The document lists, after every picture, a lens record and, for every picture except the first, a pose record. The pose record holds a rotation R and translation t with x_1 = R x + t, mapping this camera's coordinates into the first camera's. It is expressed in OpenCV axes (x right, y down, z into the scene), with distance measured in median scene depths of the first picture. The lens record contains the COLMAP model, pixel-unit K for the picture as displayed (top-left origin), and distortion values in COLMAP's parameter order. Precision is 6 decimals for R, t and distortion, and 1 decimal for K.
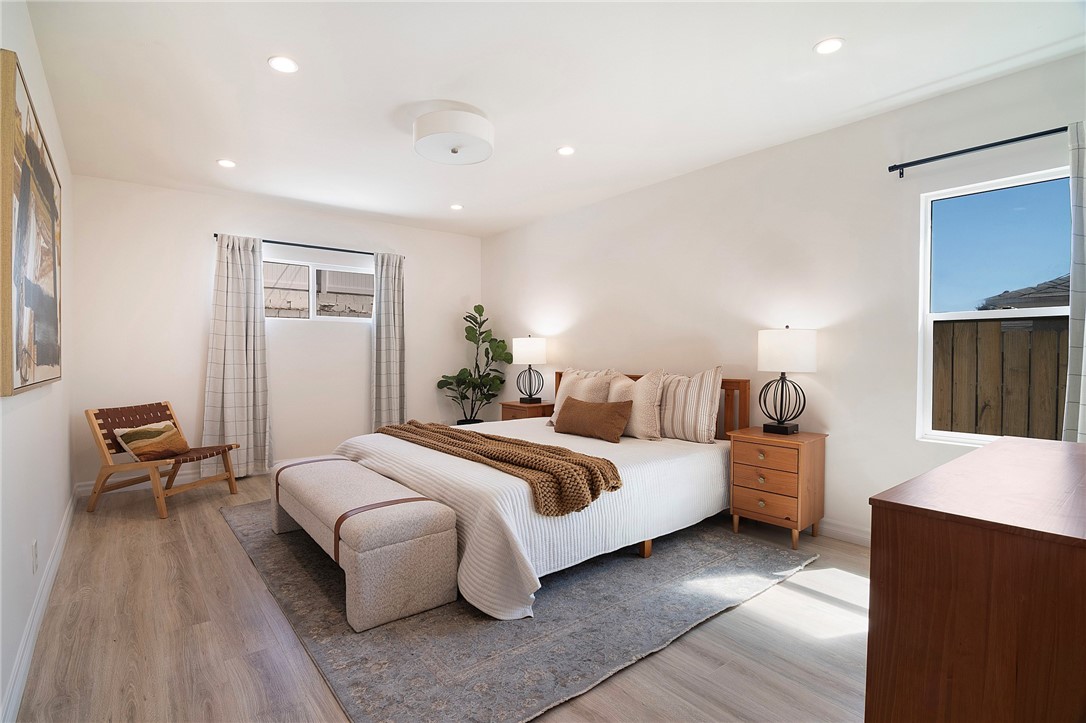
lens RADIAL K [[529.3, 0, 533.1], [0, 529.3, 359.4], [0, 0, 1]] dist [-0.011295, -0.005040]
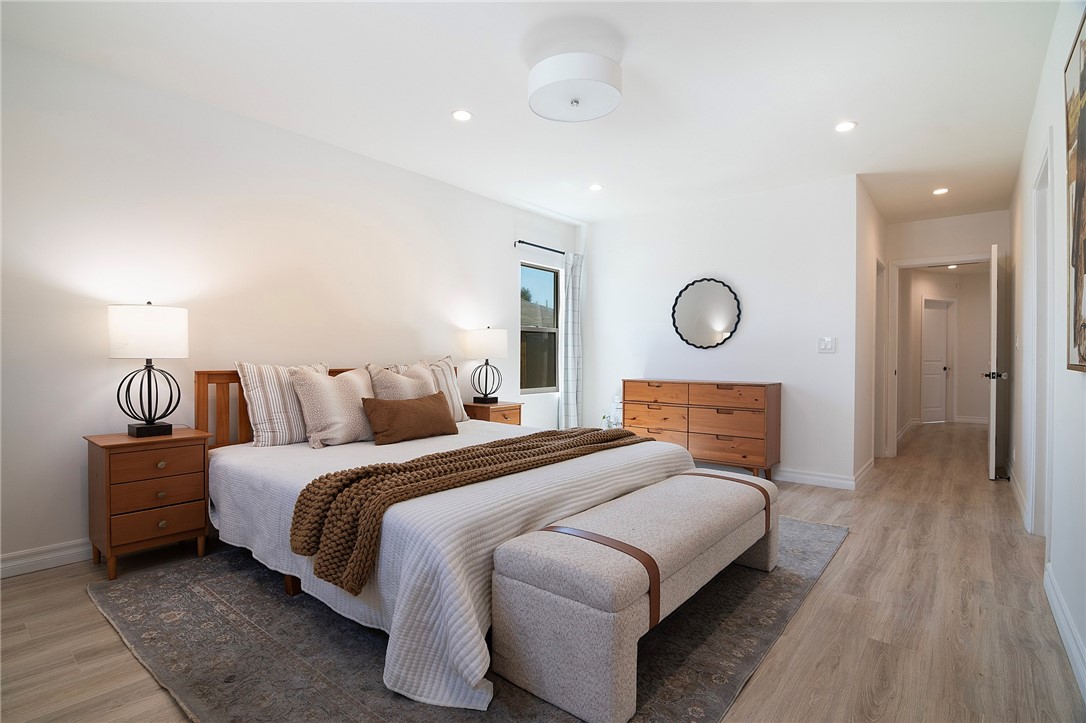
lens RADIAL K [[529.3, 0, 532.3], [0, 529.3, 356.7], [0, 0, 1]] dist [-0.011295, -0.005040]
pose [[-0.217273, -0.006058, 0.976092, -1.425936], [0.016989, 0.999806, 0.009987, 0.009873], [-0.975963, 0.018753, -0.217128, 1.835335]]
